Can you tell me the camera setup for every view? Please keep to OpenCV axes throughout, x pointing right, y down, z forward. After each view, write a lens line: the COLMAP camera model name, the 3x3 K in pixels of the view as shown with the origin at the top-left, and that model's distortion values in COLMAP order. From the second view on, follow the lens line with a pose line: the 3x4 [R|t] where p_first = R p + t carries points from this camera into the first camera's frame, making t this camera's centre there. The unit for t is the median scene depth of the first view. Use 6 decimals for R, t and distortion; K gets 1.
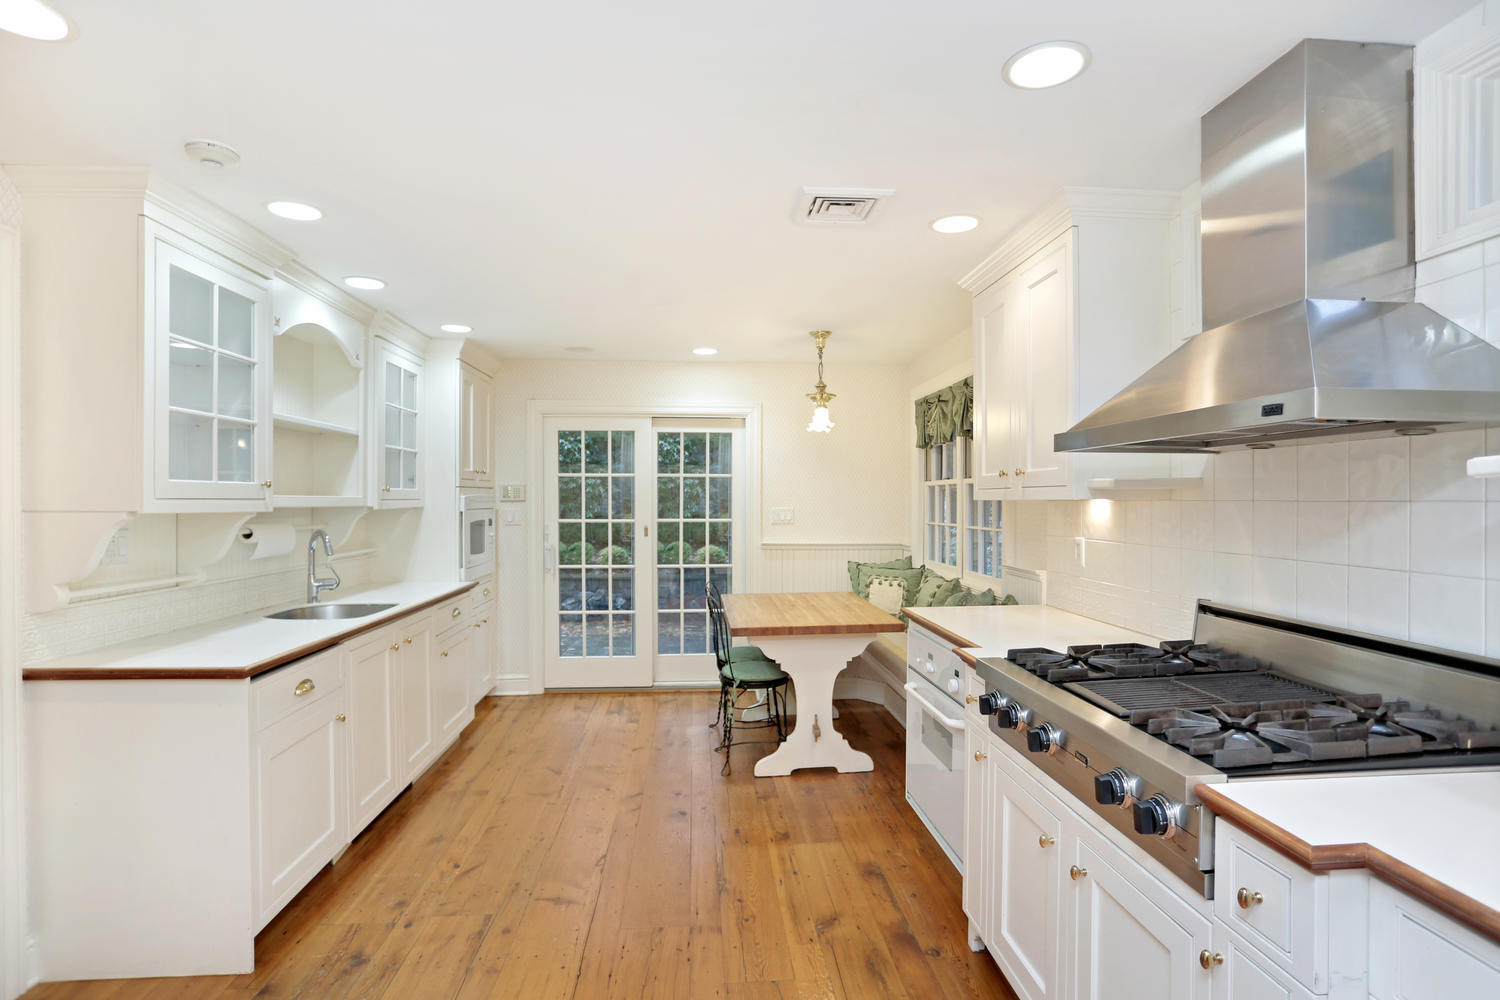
lens RADIAL K [[754.1, 0, 779.2], [0, 754.1, 503.6], [0, 0, 1]] dist [-0.038243, 0.011571]
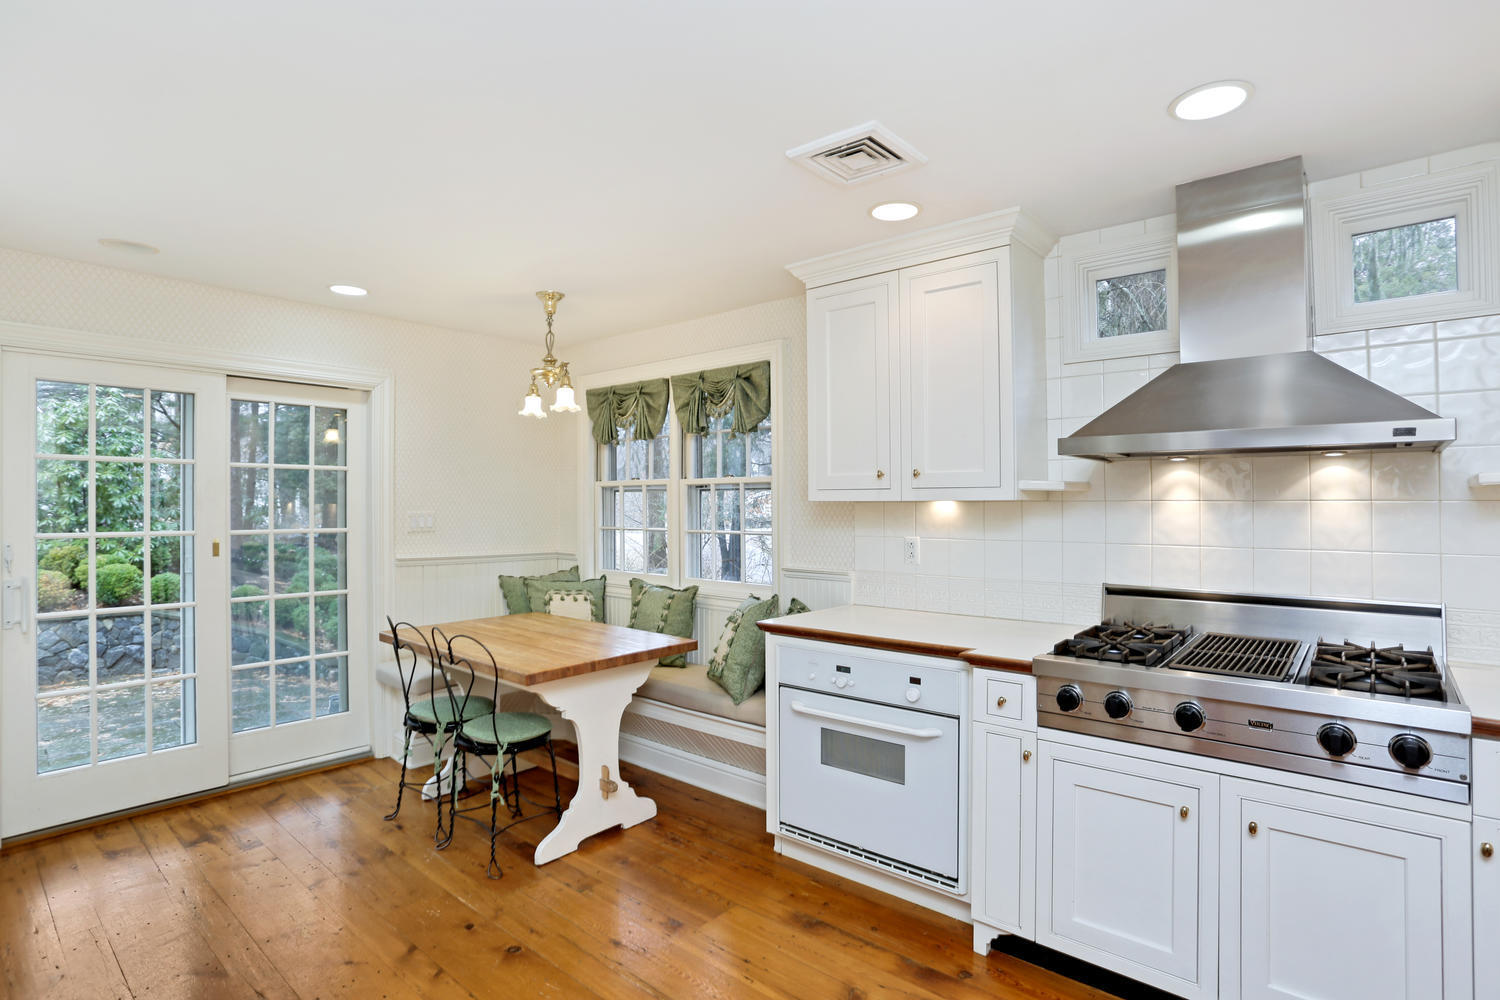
lens RADIAL K [[754.1, 0, 747.7], [0, 754.1, 505.5], [0, 0, 1]] dist [-0.038243, 0.011571]
pose [[0.725893, 0.000056, 0.687808, -0.345360], [0.002298, 0.999994, -0.002506, 0.002526], [-0.687804, 0.003399, 0.725888, 0.268901]]
